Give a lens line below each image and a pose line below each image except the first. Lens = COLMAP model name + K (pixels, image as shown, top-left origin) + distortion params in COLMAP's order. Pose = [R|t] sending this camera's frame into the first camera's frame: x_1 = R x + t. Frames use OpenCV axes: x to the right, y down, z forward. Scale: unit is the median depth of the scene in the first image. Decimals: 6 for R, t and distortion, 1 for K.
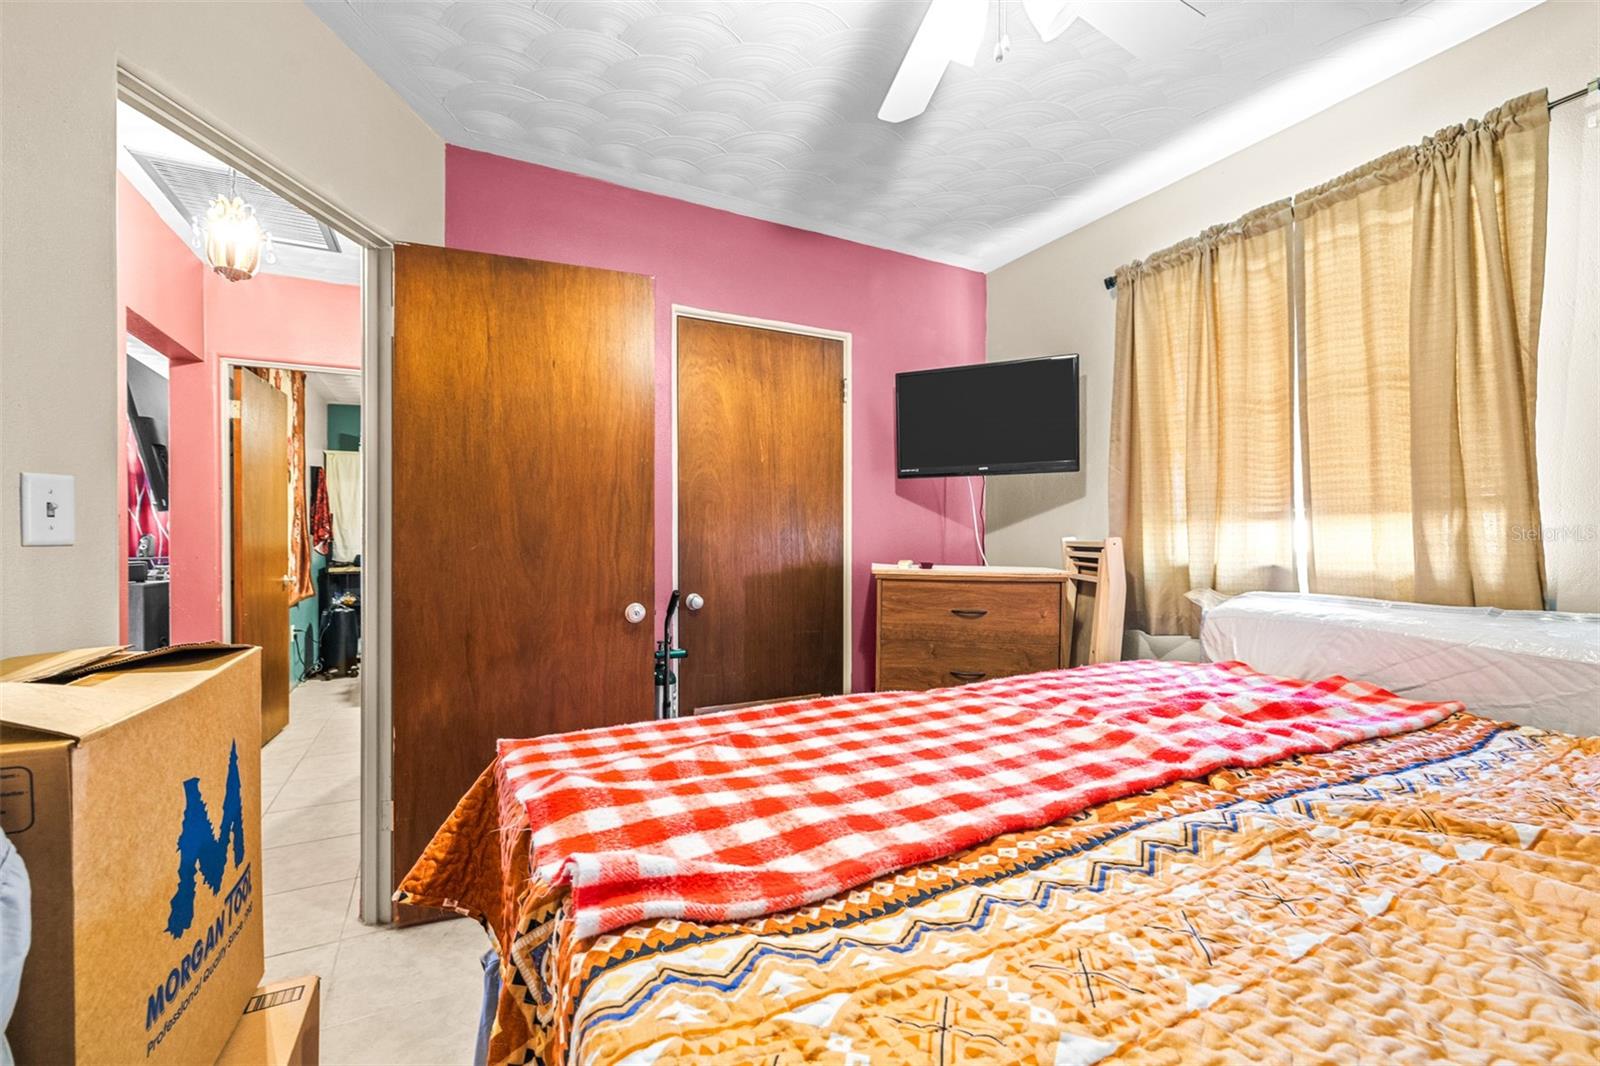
lens RADIAL K [[686.3, 0, 793.9], [0, 686.3, 530.3], [0, 0, 1]] dist [-0.009762, 0.002077]
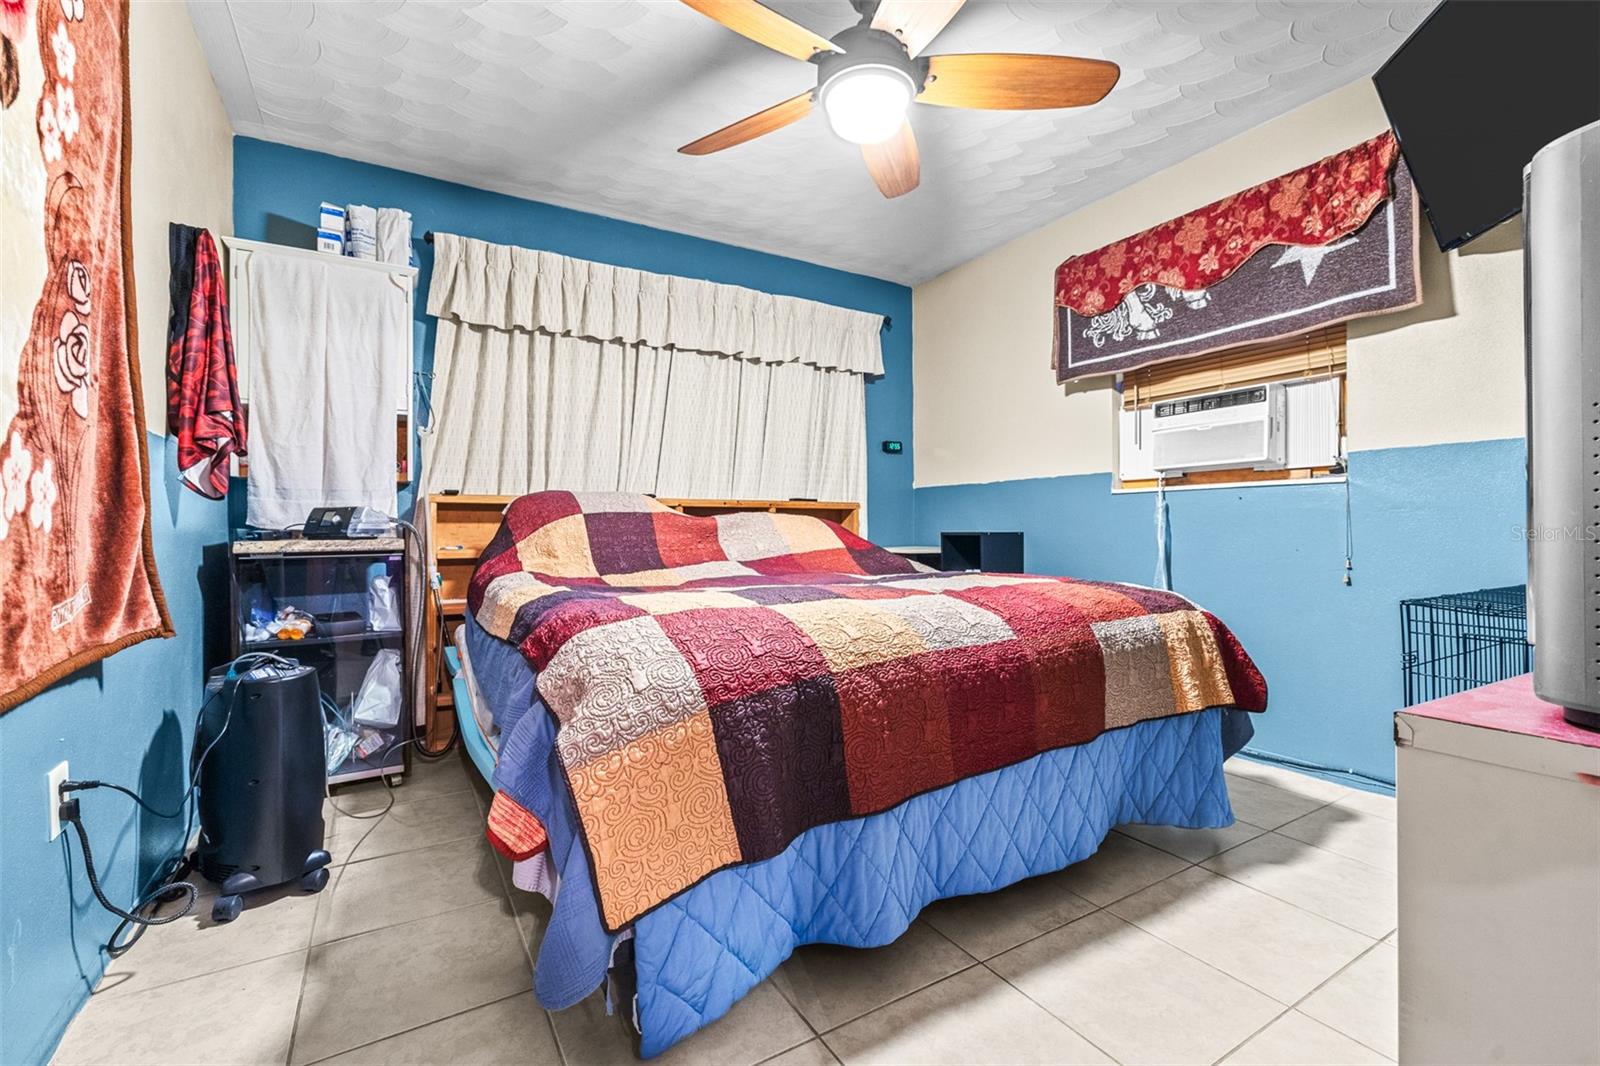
lens RADIAL K [[686.3, 0, 804.1], [0, 686.3, 525.4], [0, 0, 1]] dist [-0.009762, 0.002077]
pose [[0.996811, -0.001348, 0.079787, -0.406424], [0.001398, 0.999999, -0.000574, 0.046167], [-0.079786, 0.000684, 0.996812, 0.612468]]
